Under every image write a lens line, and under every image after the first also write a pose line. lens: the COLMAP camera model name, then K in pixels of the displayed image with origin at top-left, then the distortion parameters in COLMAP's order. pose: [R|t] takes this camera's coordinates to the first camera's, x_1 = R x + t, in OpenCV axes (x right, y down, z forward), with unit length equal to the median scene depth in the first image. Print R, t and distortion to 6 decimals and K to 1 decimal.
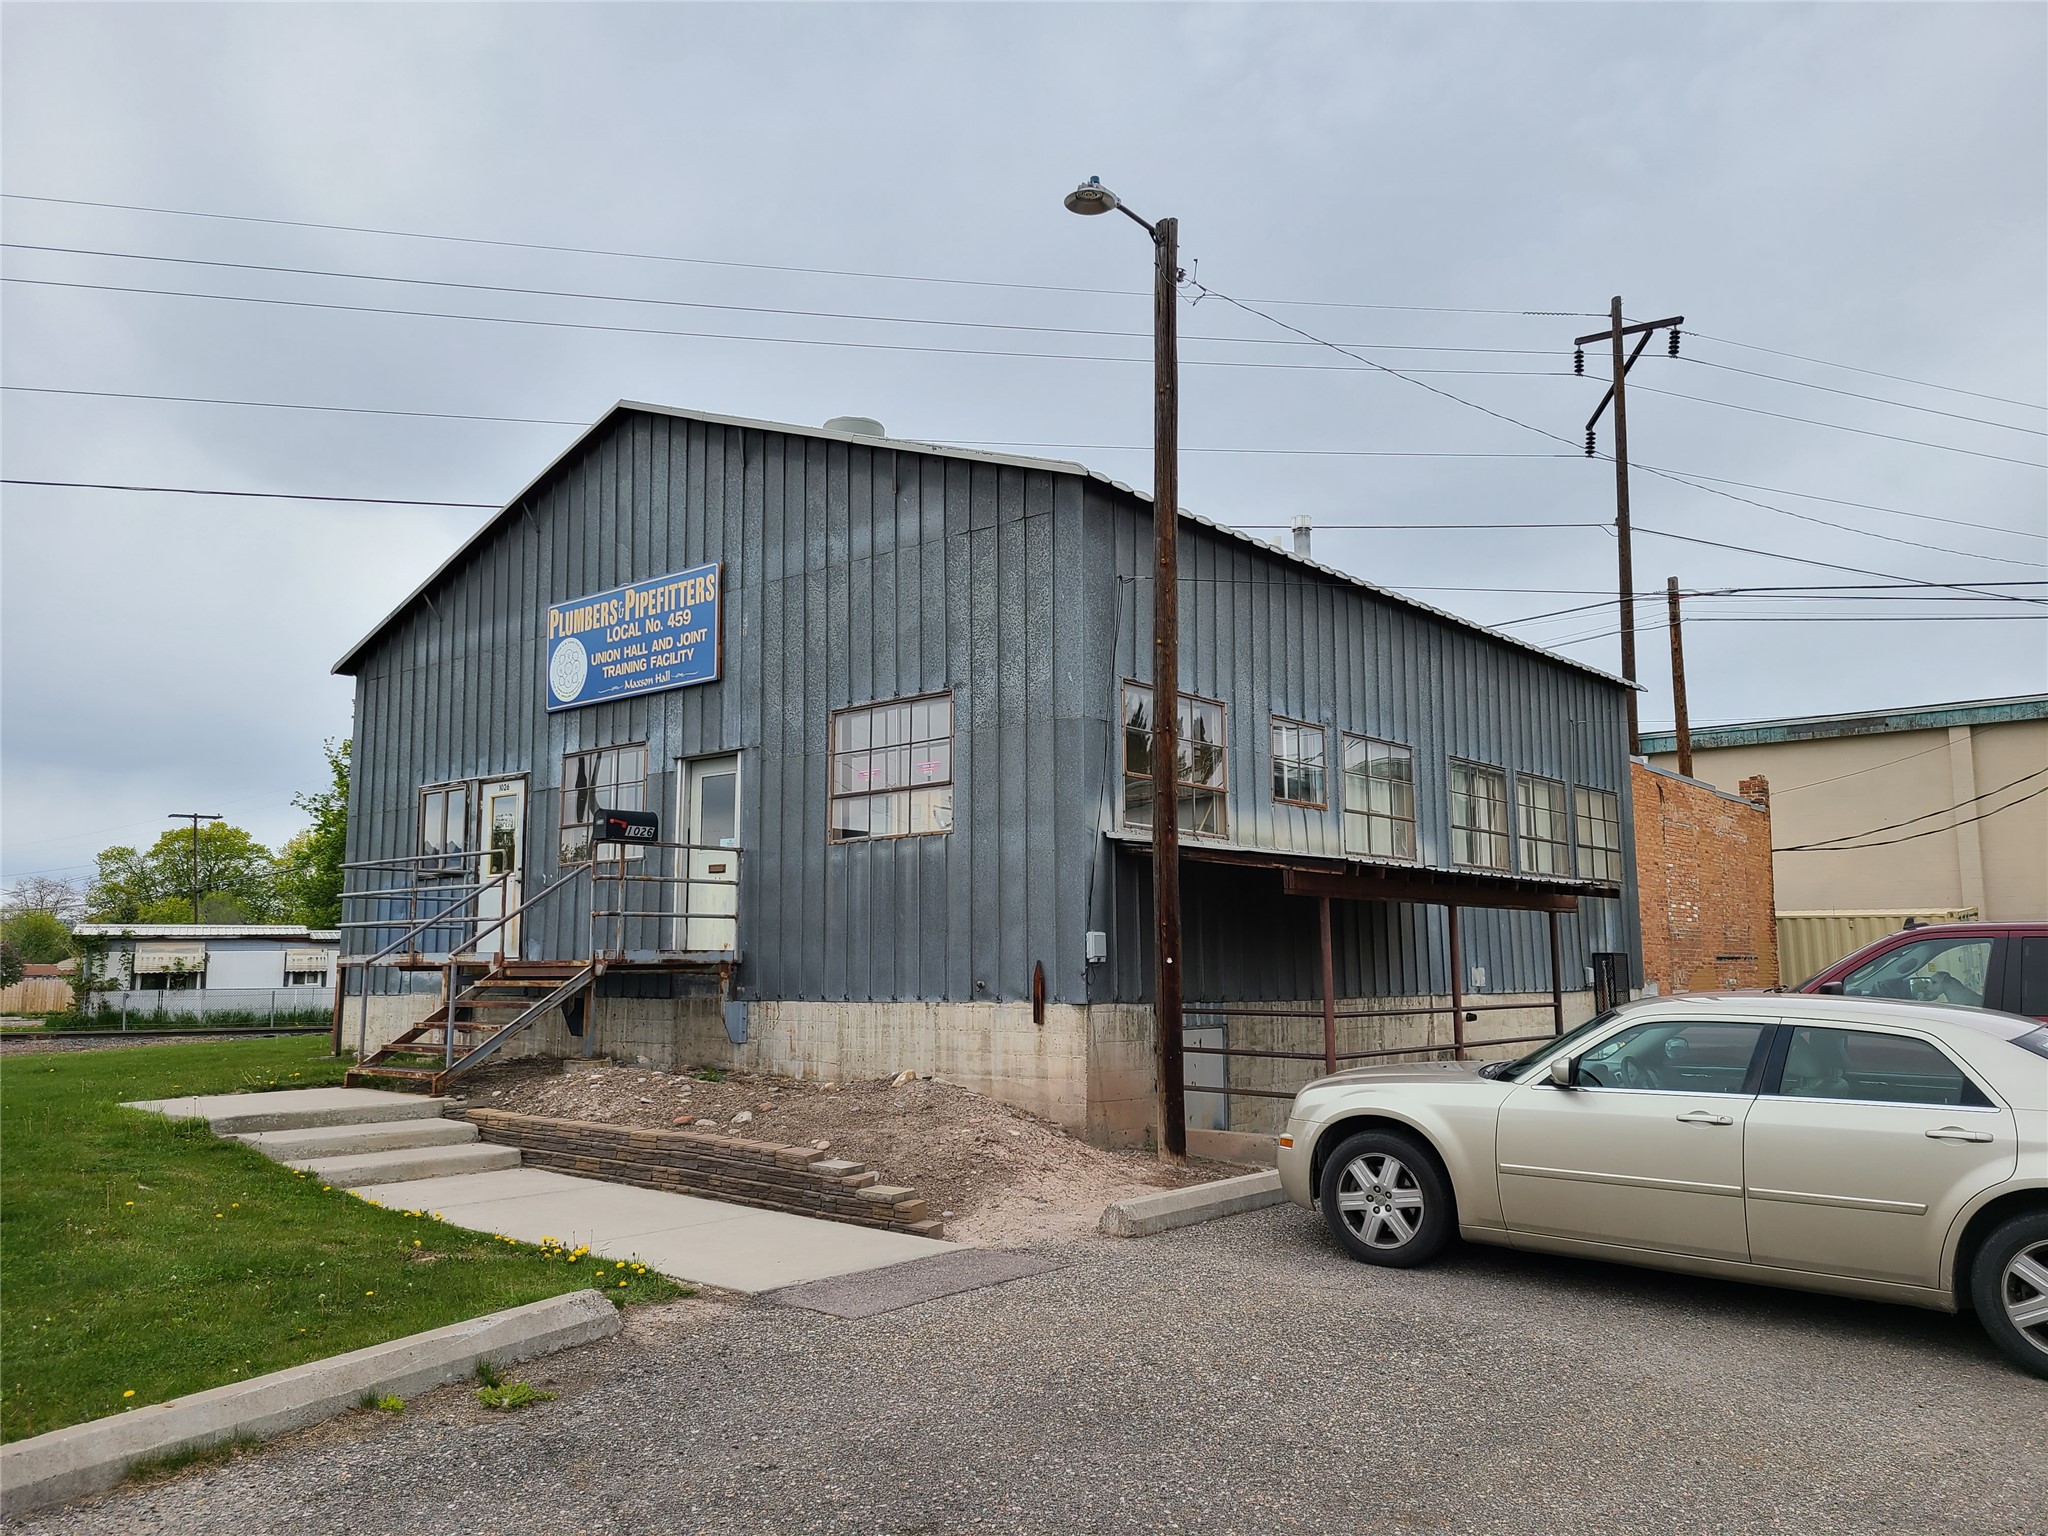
lens RADIAL K [[1530.8, 0, 1024.0], [0, 1530.8, 775.8], [0, 0, 1]] dist [0.064156, -0.049083]
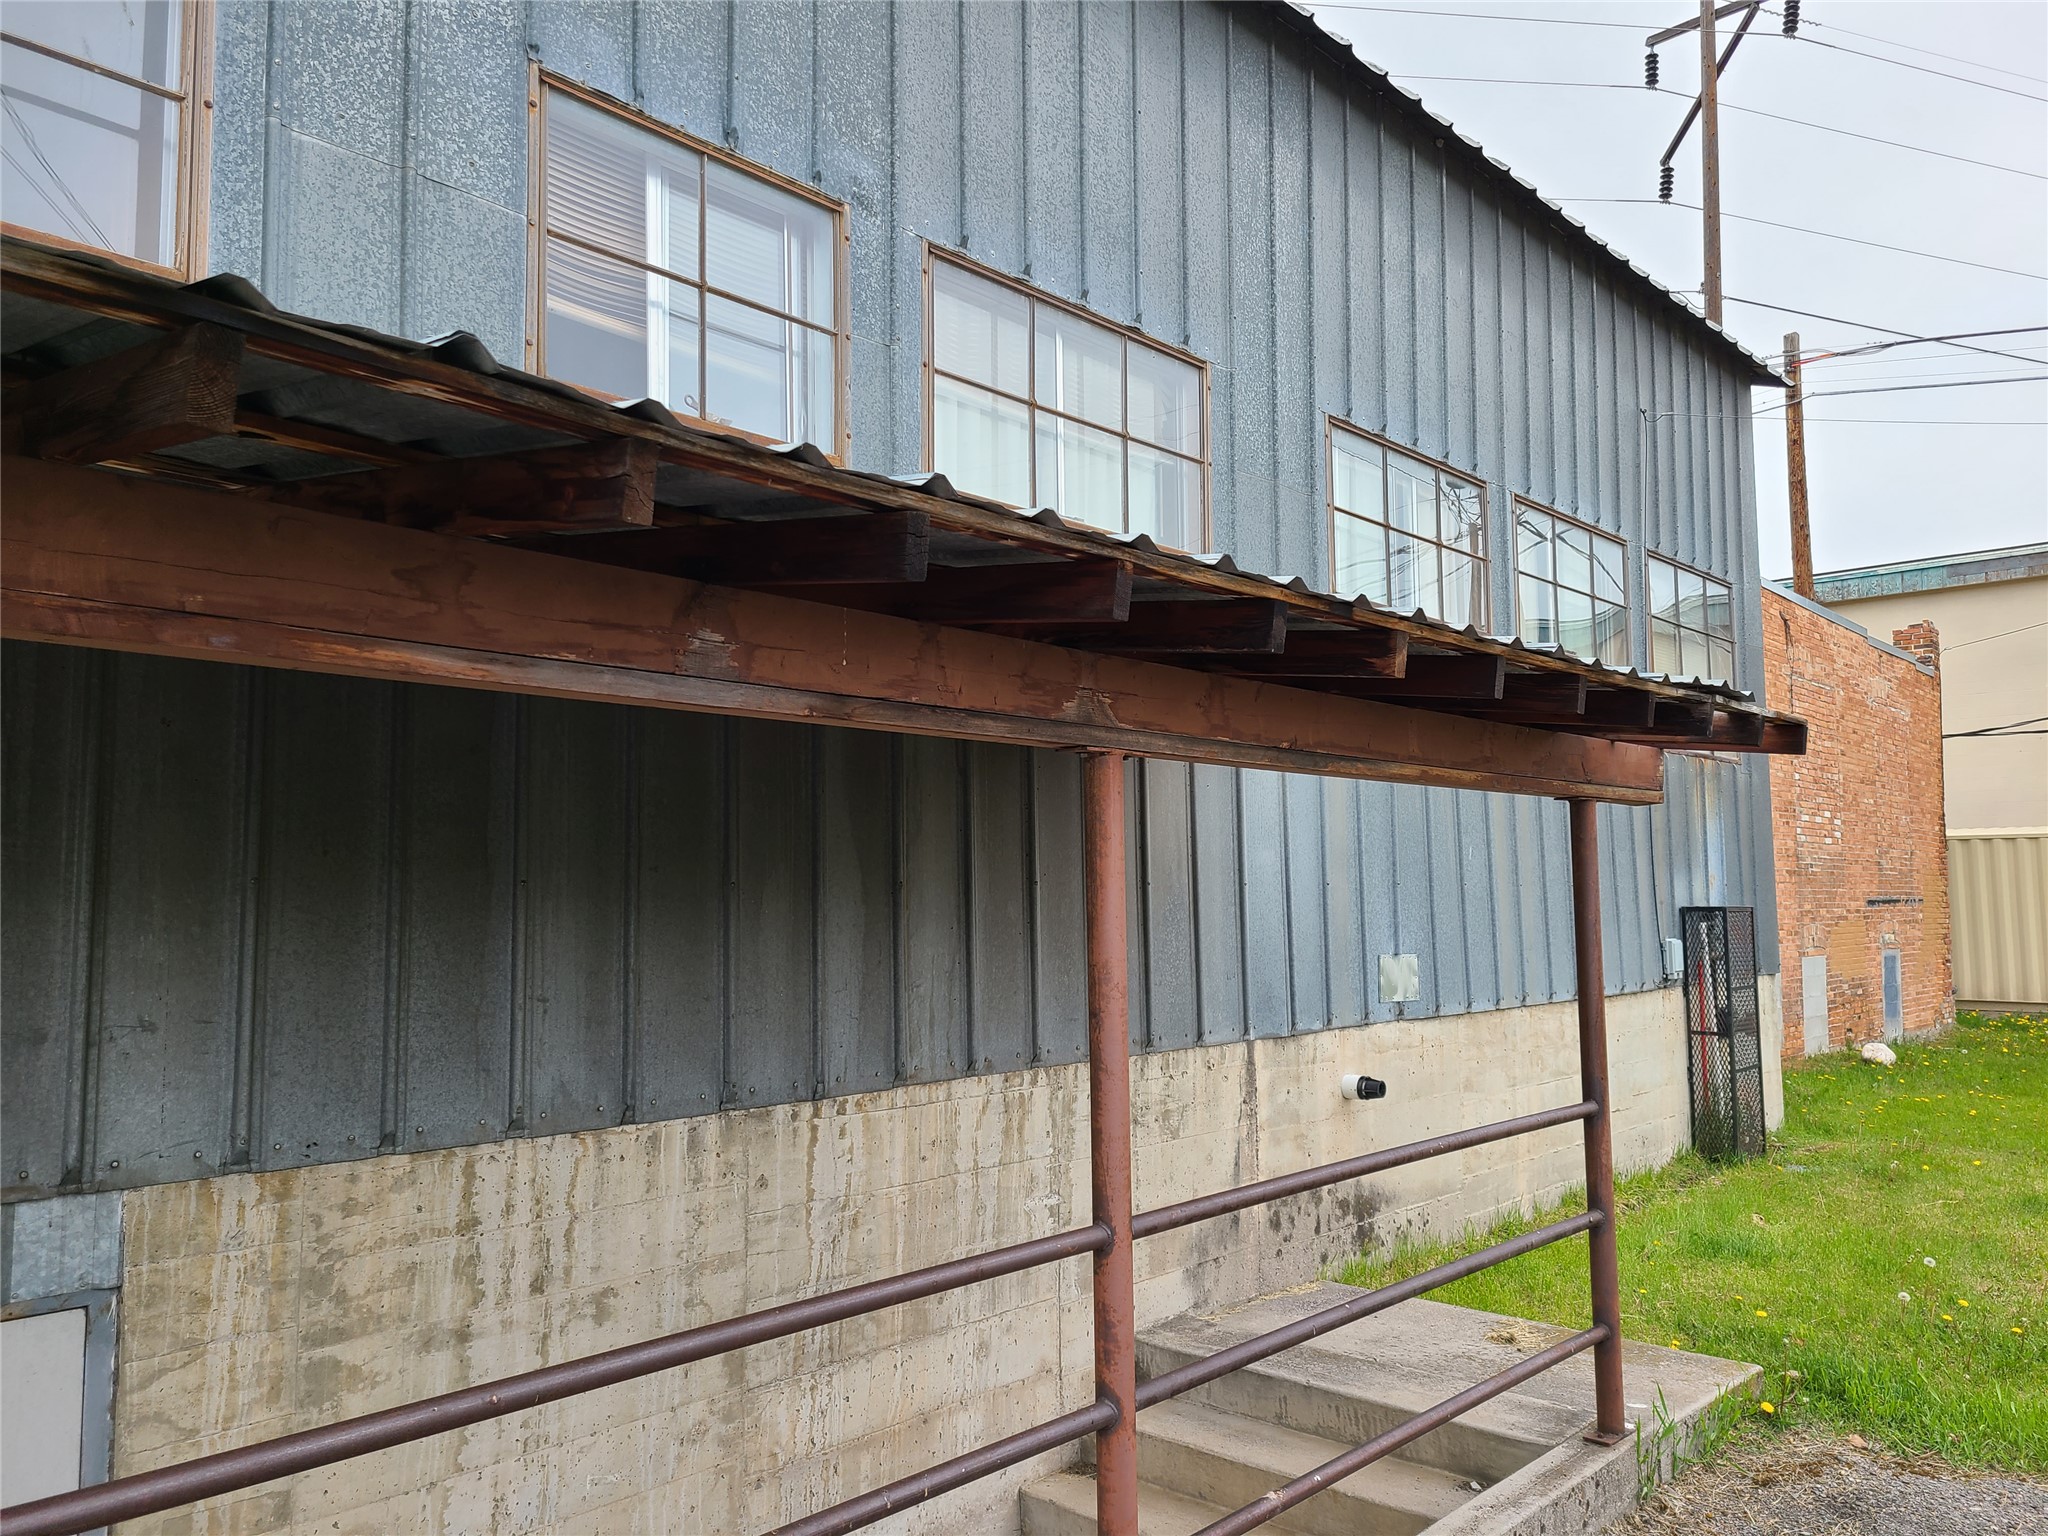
lens RADIAL K [[1530.8, 0, 1033.7], [0, 1530.8, 773.3], [0, 0, 1]] dist [0.064156, -0.049083]
pose [[0.999600, -0.005181, -0.027788, 0.118627], [0.006388, 0.999033, 0.043507, 0.033499], [0.027536, -0.043667, 0.998667, 0.337739]]
